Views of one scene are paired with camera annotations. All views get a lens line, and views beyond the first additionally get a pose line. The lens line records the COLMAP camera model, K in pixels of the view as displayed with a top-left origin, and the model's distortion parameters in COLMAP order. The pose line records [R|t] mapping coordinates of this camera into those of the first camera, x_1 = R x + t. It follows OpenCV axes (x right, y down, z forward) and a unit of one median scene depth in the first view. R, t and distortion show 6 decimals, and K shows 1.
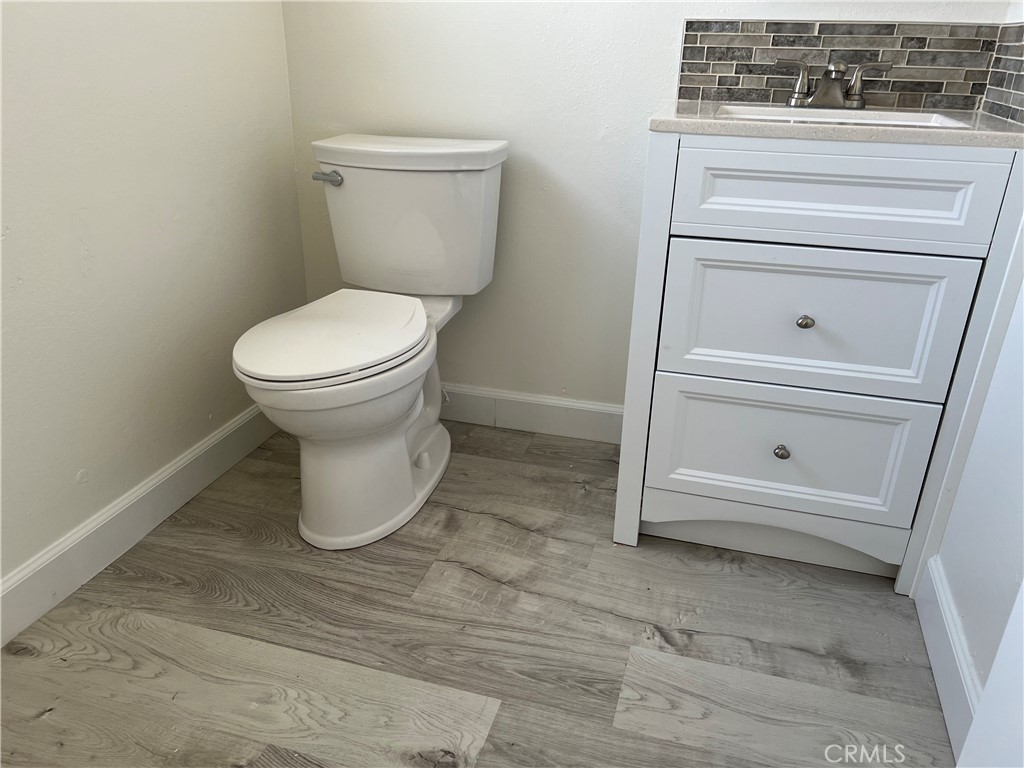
lens RADIAL K [[772.5, 0, 506.0], [0, 772.5, 391.6], [0, 0, 1]] dist [0.065714, -0.070301]
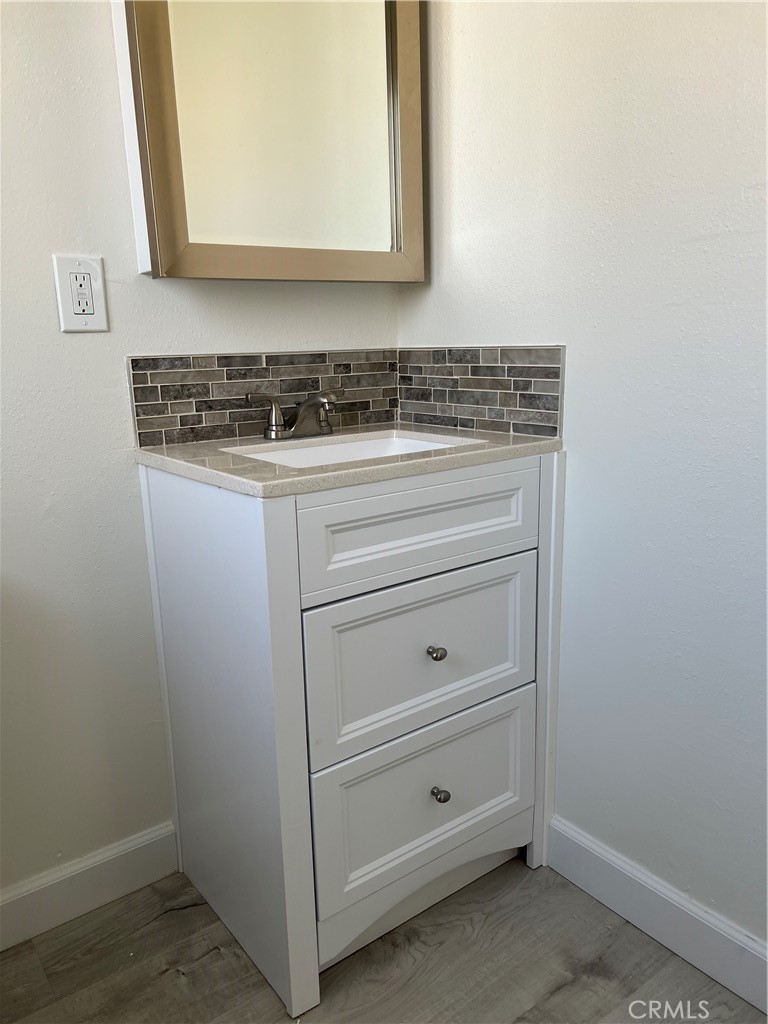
lens RADIAL K [[772.5, 0, 392.1], [0, 772.5, 527.2], [0, 0, 1]] dist [0.065714, -0.070301]
pose [[0.596491, -0.224657, 0.770538, -0.285875], [0.363444, 0.931565, -0.009745, -0.207562], [-0.715617, 0.285860, 0.637320, 0.342399]]
